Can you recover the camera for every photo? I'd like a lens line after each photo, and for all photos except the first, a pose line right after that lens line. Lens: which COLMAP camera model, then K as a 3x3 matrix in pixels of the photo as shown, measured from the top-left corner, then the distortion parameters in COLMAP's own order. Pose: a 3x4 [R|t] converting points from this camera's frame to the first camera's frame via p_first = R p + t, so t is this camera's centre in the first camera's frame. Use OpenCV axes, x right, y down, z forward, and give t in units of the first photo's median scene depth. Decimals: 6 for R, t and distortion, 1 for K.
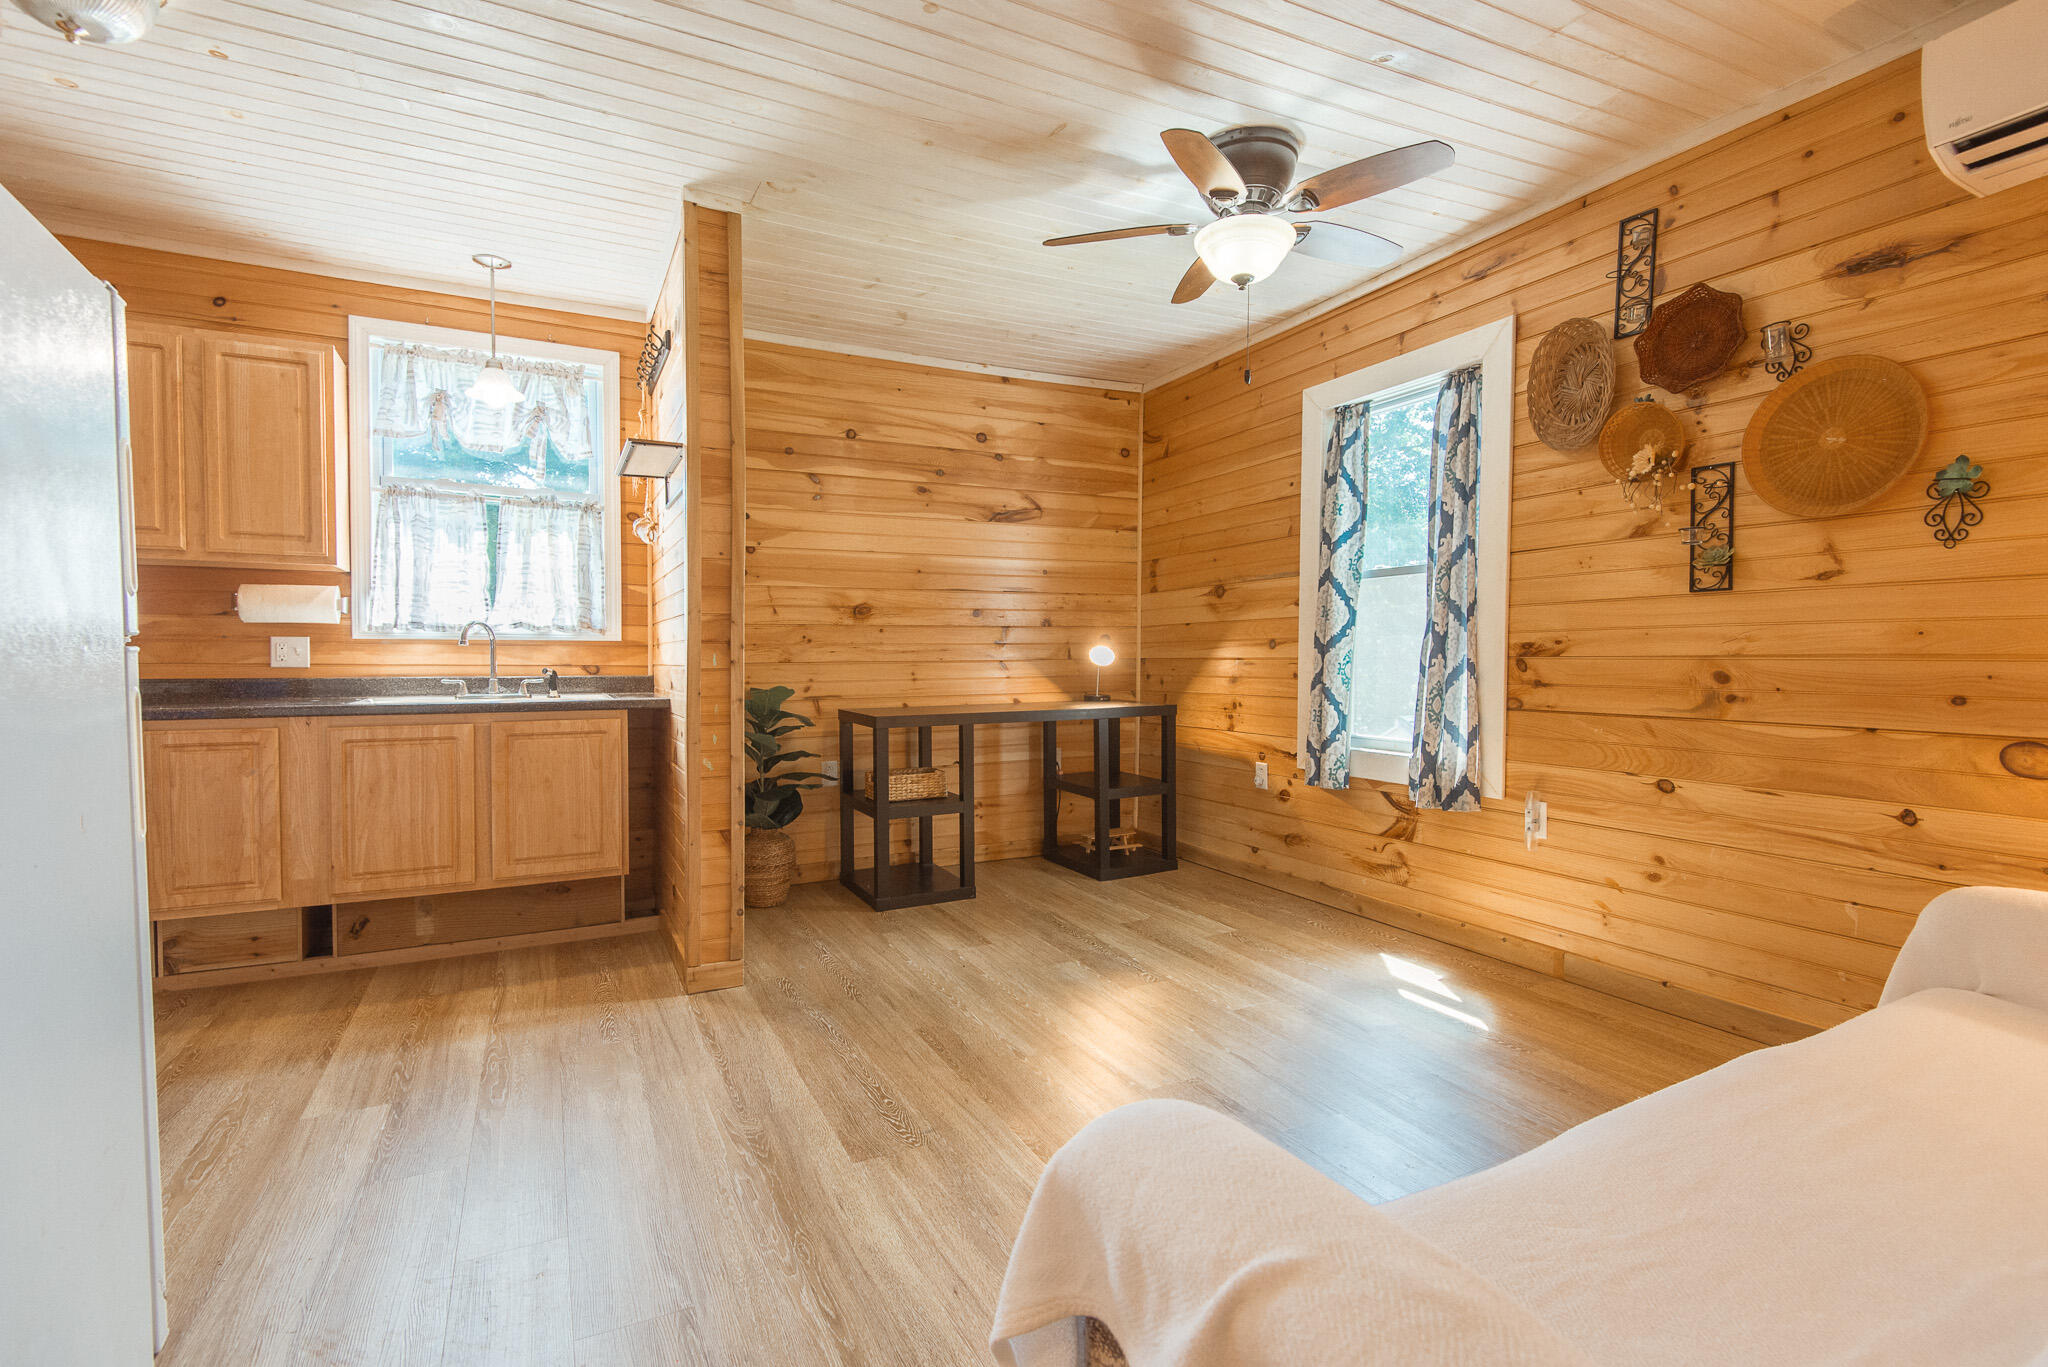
lens RADIAL K [[933.9, 0, 1026.8], [0, 933.9, 679.7], [0, 0, 1]] dist [-0.019373, -0.000280]
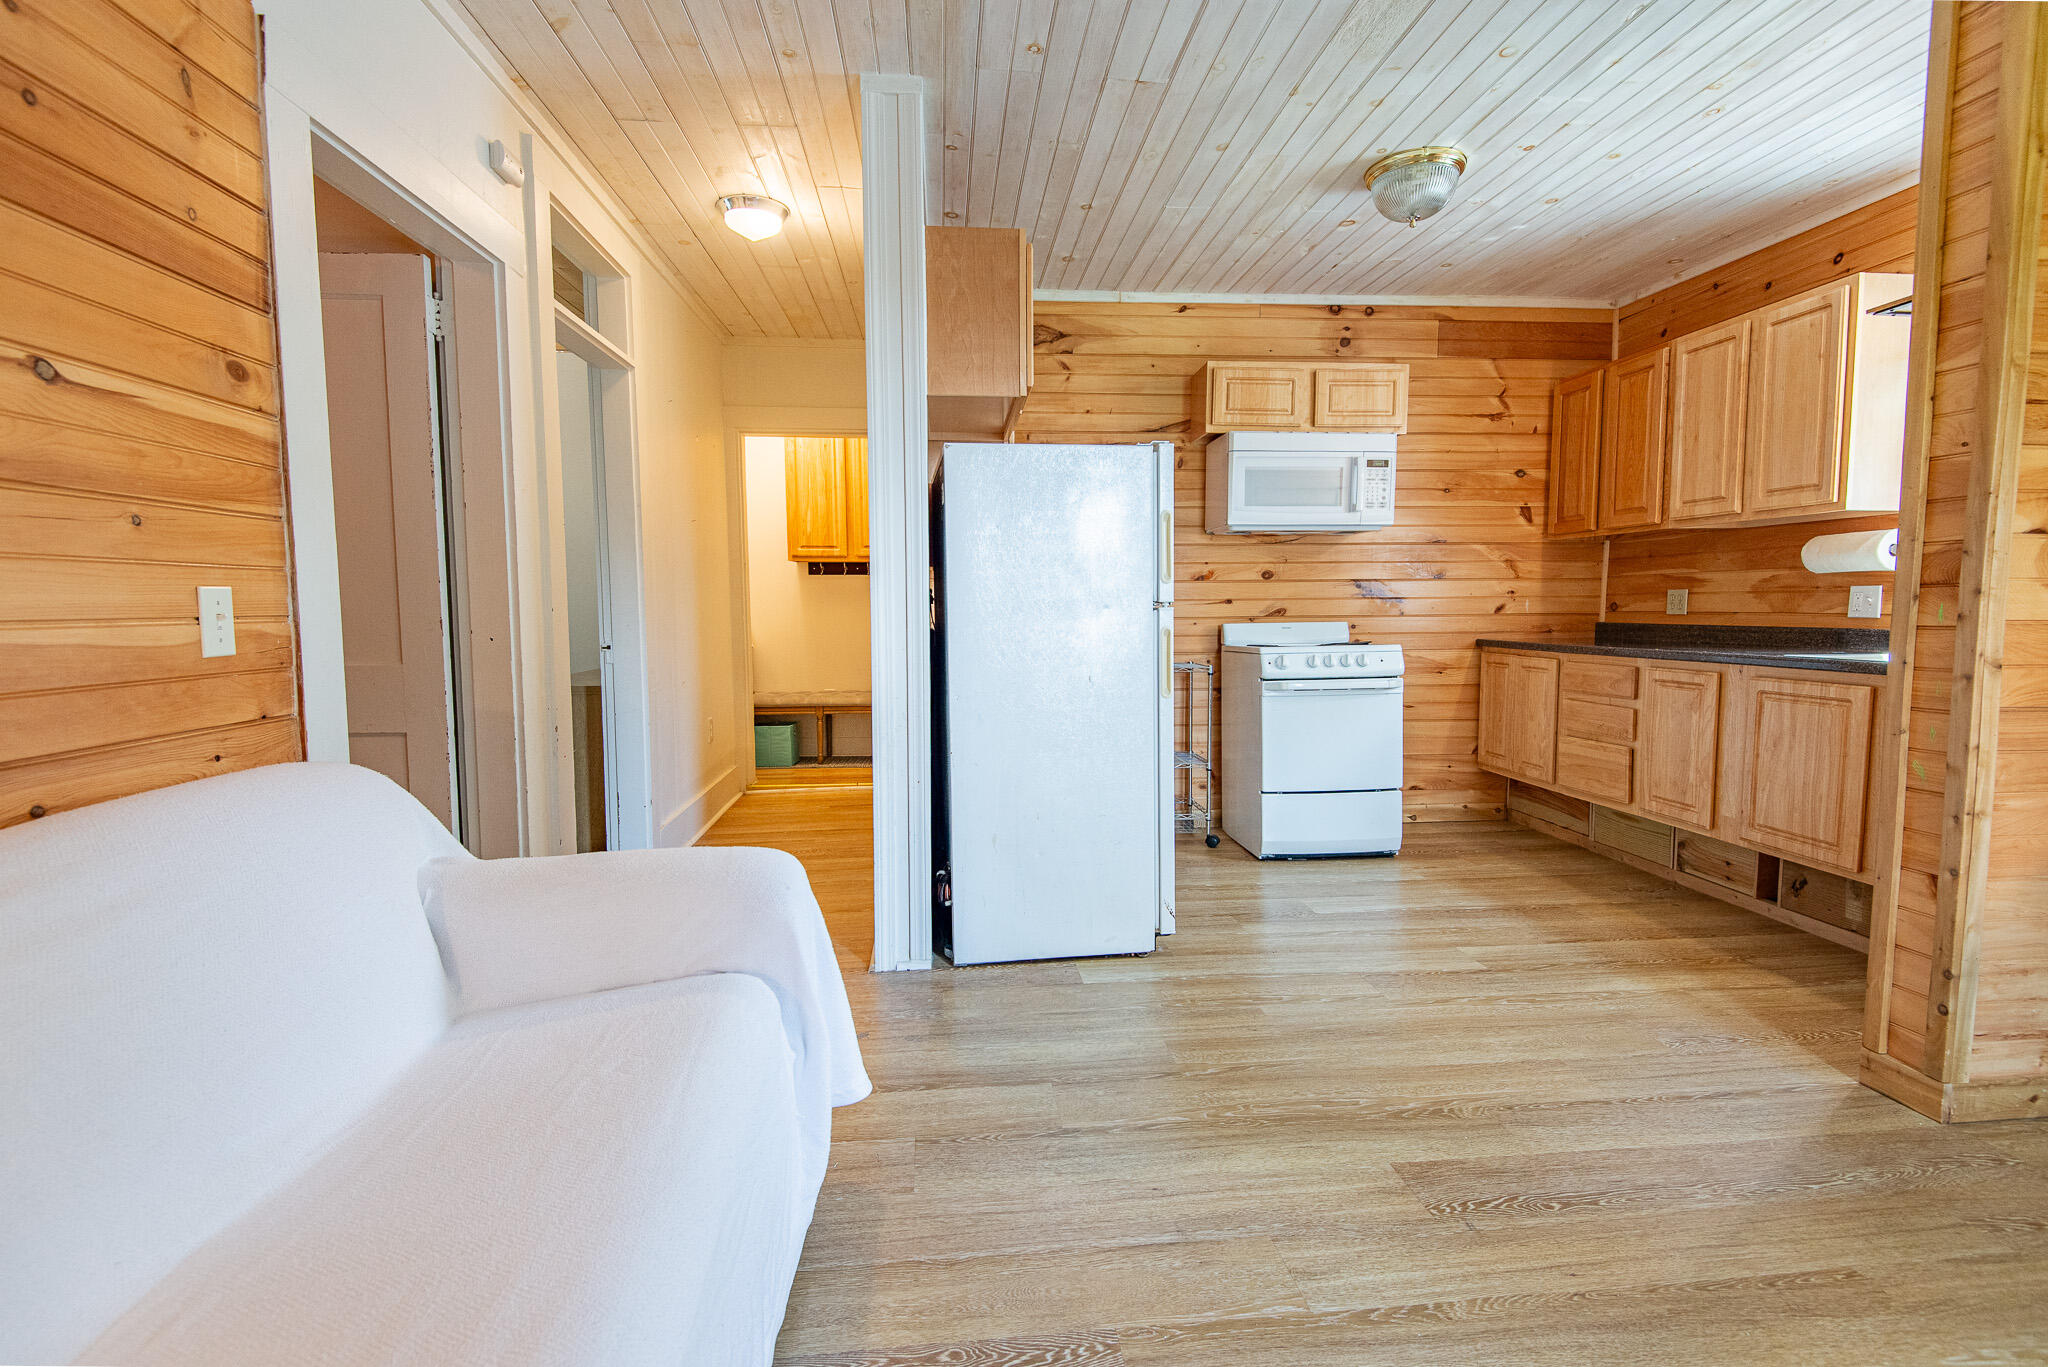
lens RADIAL K [[933.9, 0, 1026.8], [0, 933.9, 679.7], [0, 0, 1]] dist [-0.019373, -0.000280]
pose [[-0.378725, 0.074227, -0.922528, 0.511490], [-0.015864, 0.996112, 0.086661, -0.021662], [0.925373, 0.047456, -0.376075, 0.662311]]
